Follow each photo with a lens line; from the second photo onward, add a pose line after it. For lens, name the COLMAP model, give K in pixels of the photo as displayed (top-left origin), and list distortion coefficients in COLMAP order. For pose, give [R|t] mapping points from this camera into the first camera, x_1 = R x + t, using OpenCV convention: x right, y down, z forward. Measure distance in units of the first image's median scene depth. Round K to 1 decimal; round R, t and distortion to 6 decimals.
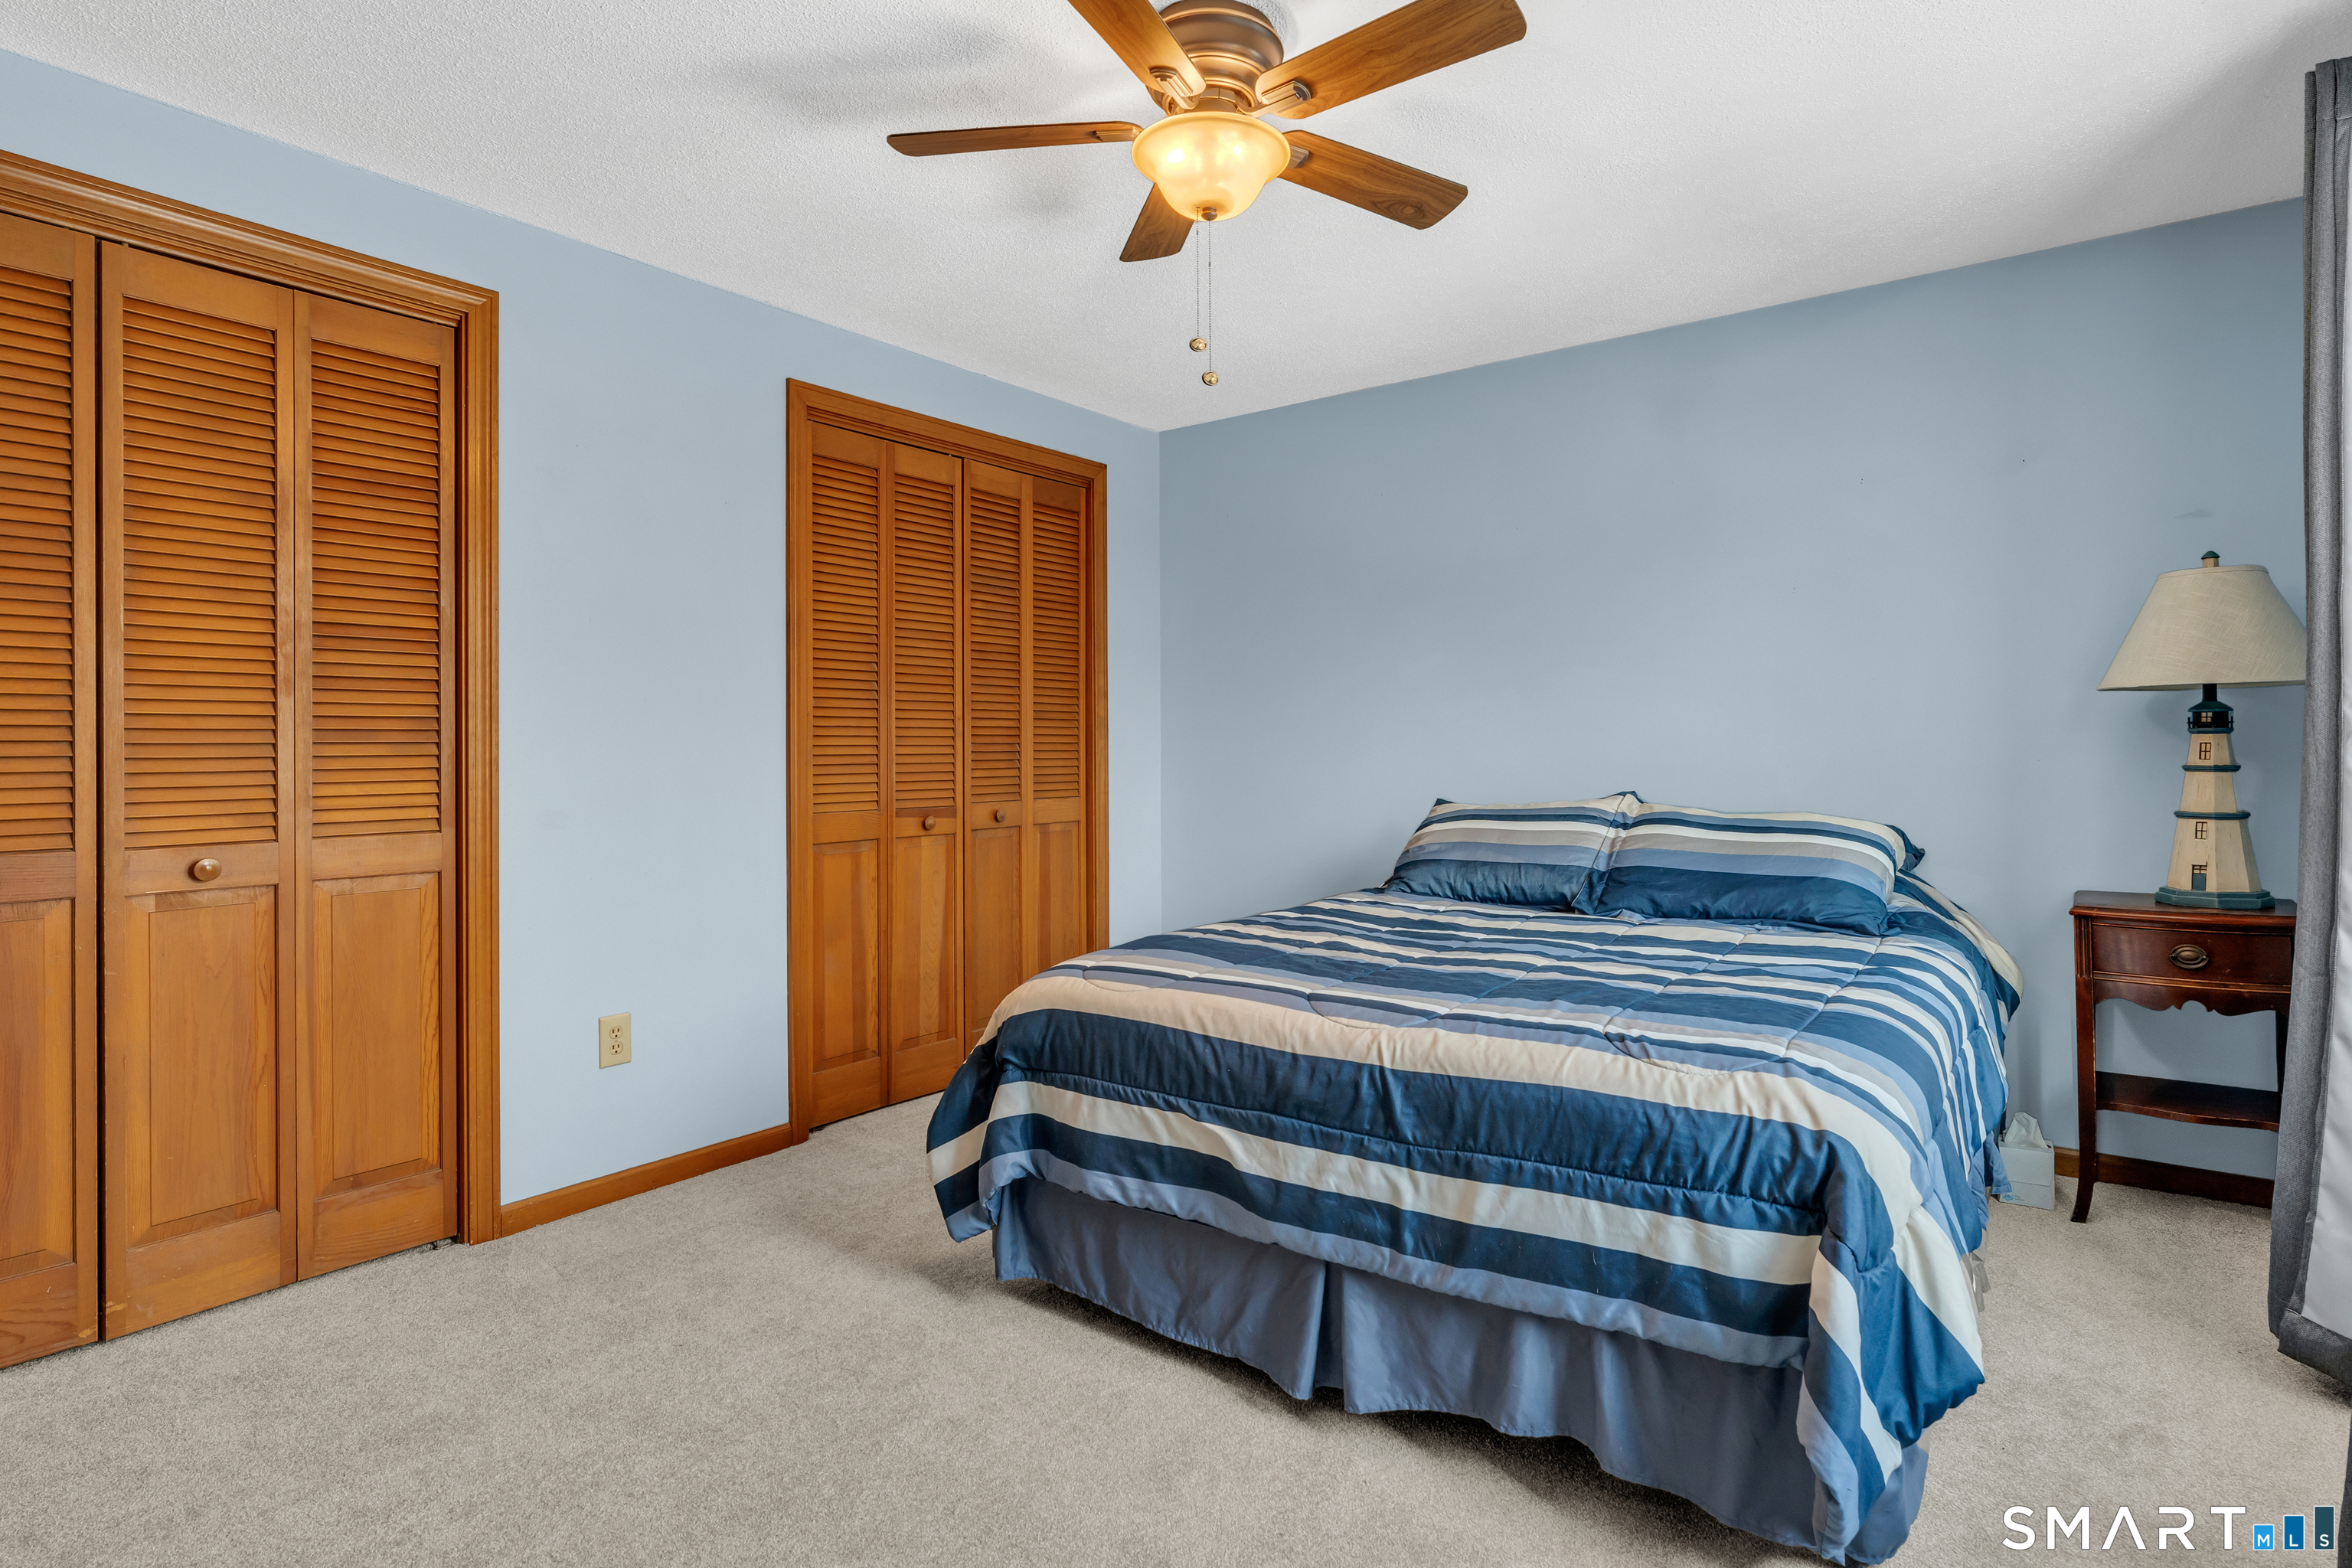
lens RADIAL K [[1216.0, 0, 1178.6], [0, 1216.0, 762.2], [0, 0, 1]] dist [-0.003978, -0.000222]
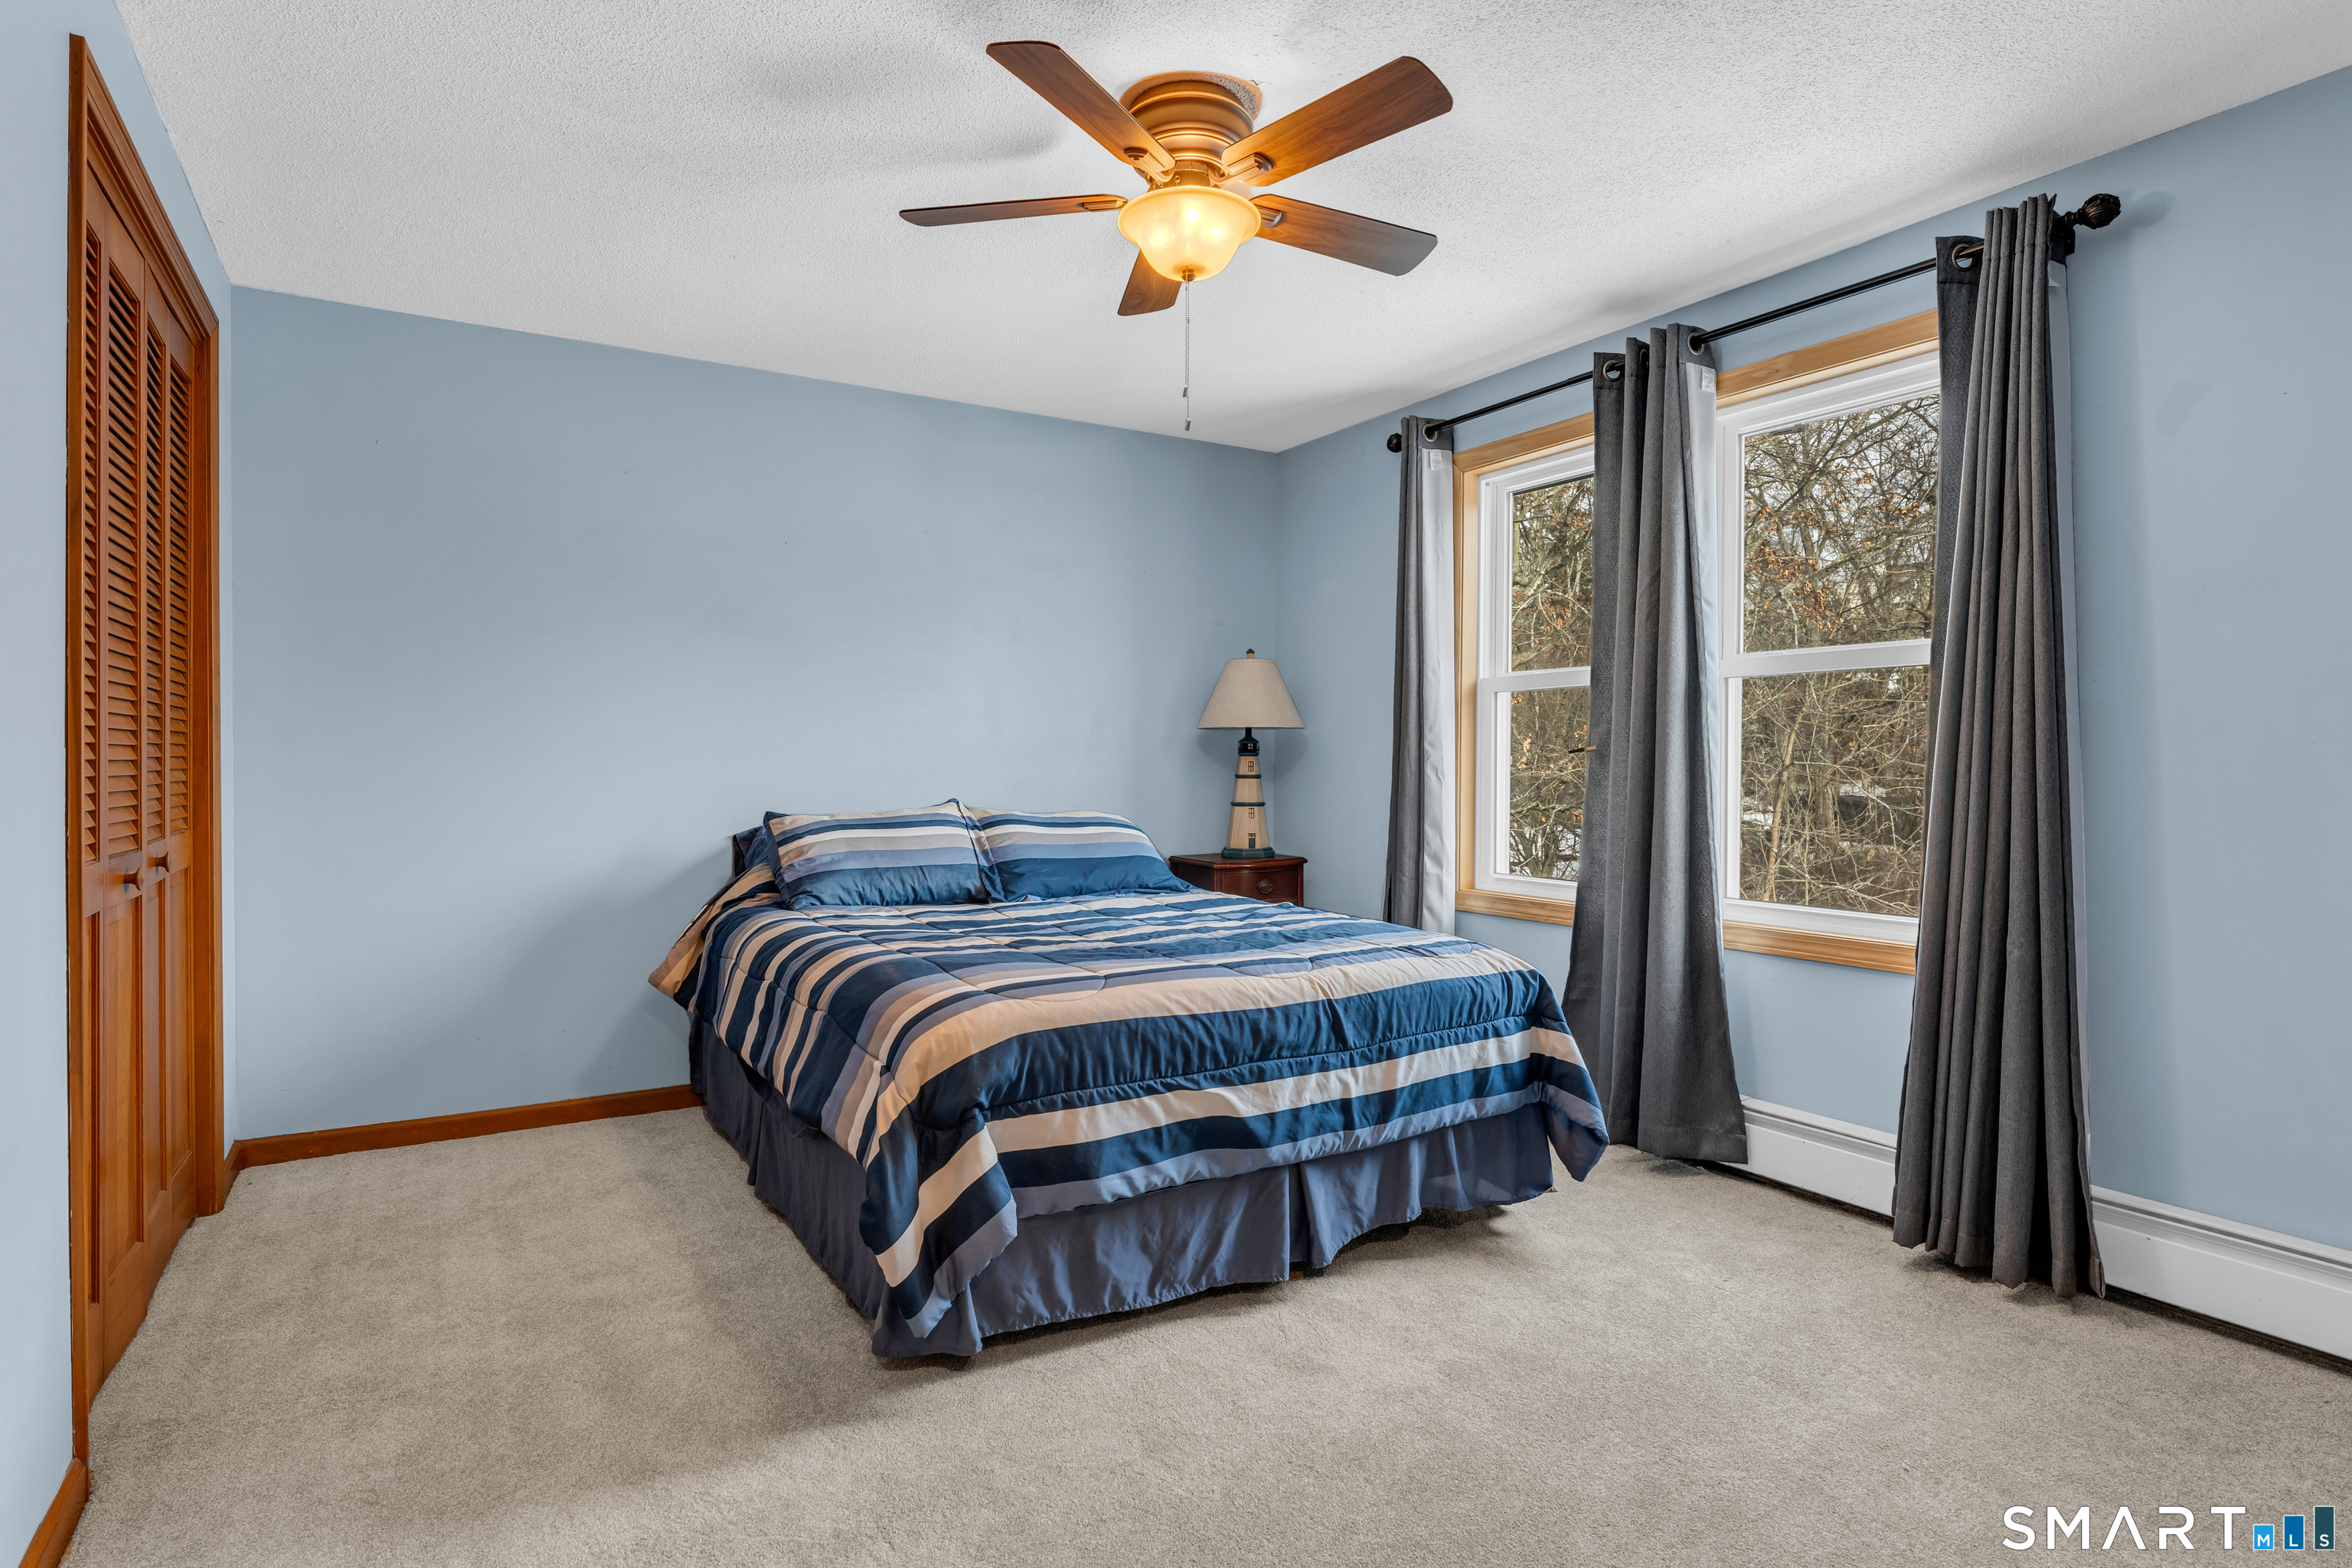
lens RADIAL K [[1216.0, 0, 1181.3], [0, 1216.0, 788.2], [0, 0, 1]] dist [-0.003978, -0.000222]
pose [[0.375336, -0.011178, 0.926821, -1.019946], [0.002405, 0.999936, 0.011086, 0.002565], [-0.926886, -0.001932, 0.375339, 0.586821]]
